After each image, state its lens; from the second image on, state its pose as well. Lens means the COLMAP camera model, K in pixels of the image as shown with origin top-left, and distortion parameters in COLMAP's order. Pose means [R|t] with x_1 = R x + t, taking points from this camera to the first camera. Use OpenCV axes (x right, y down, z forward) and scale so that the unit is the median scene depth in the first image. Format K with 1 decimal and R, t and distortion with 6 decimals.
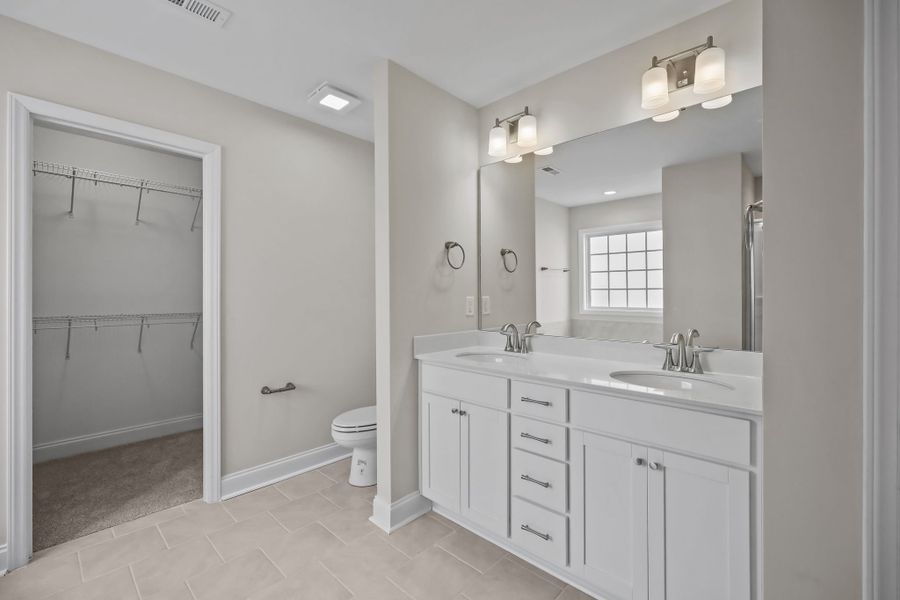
lens RADIAL K [[389.8, 0, 450.0], [0, 389.8, 300.0], [0, 0, 1]] dist [-0.000415, -0.000044]
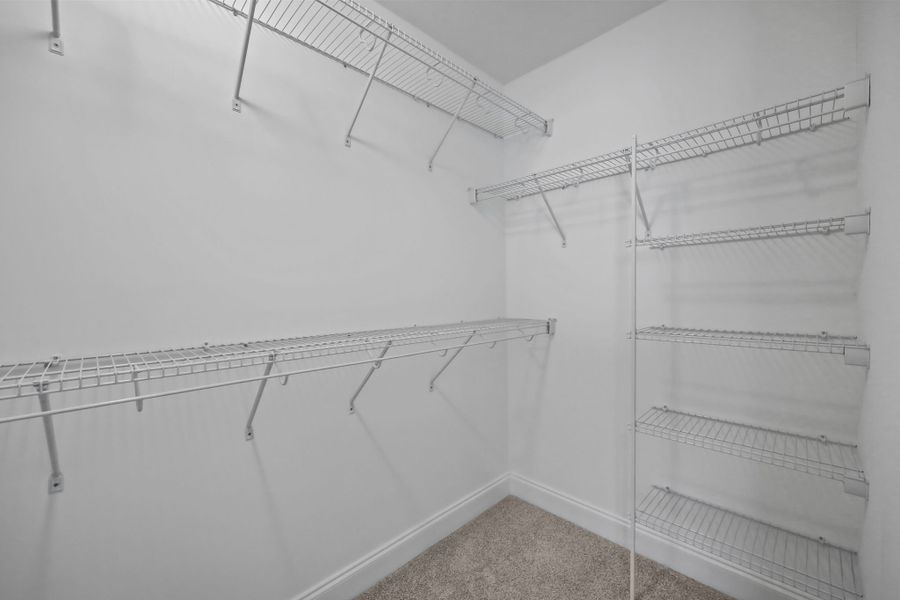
lens RADIAL K [[360.8, 0, 451.6], [0, 360.8, 302.4], [0, 0, 1]] dist [0.000040, 0.000027]
pose [[0.999348, -0.007223, -0.035388, -0.626950], [0.007871, 0.999803, 0.018197, -0.007693], [0.035249, -0.018464, 0.999208, 0.698996]]
